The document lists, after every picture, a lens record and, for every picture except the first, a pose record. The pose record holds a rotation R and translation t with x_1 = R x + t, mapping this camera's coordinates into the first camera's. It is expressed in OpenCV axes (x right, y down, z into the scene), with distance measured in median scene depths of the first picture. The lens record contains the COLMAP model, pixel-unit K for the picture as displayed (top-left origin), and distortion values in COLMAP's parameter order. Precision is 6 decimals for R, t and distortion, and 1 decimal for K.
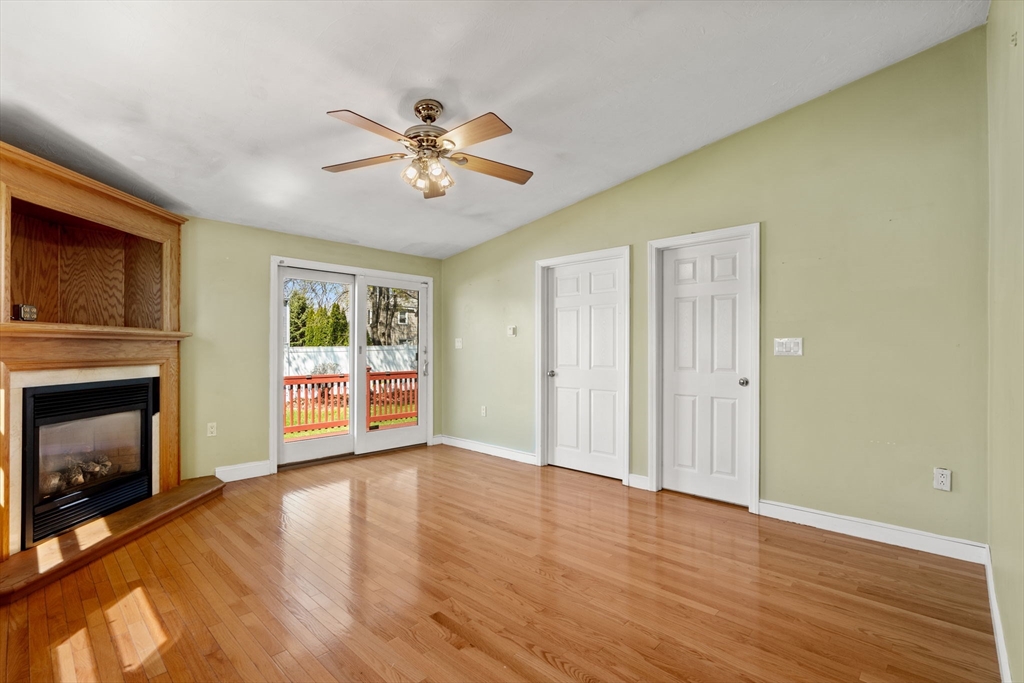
lens RADIAL K [[469.7, 0, 509.9], [0, 469.7, 345.5], [0, 0, 1]] dist [-0.008489, 0.003094]
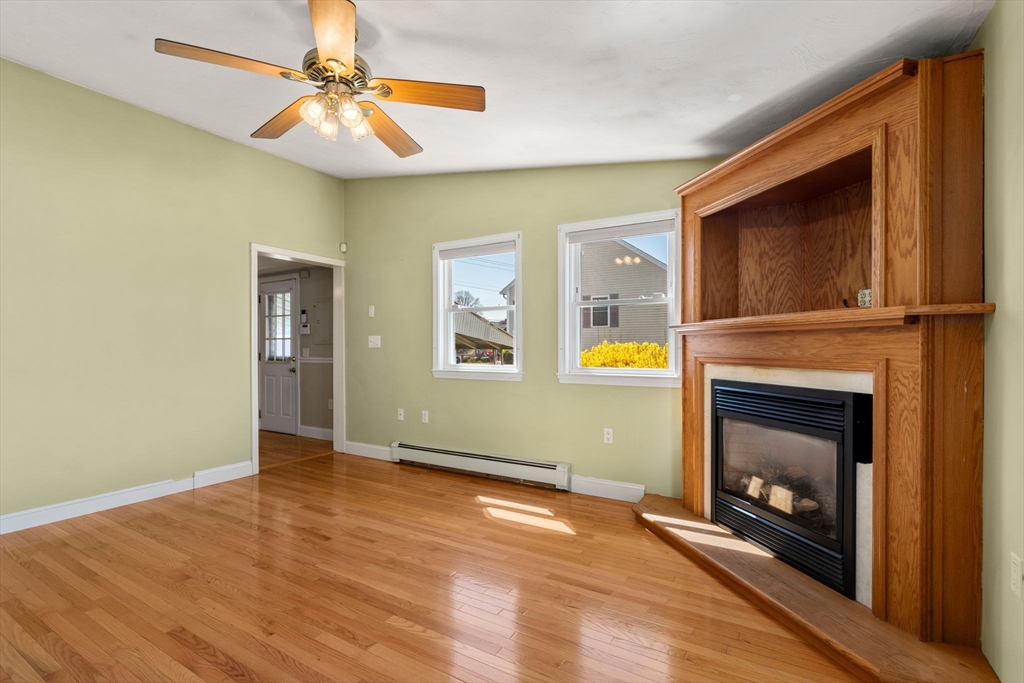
lens RADIAL K [[469.7, 0, 506.3], [0, 469.7, 346.4], [0, 0, 1]] dist [-0.008489, 0.003094]
pose [[-0.977654, 0.002448, -0.210207, -0.267344], [0.004089, 0.999964, -0.007376, 0.015225], [0.210182, -0.008071, -0.977629, 1.710579]]
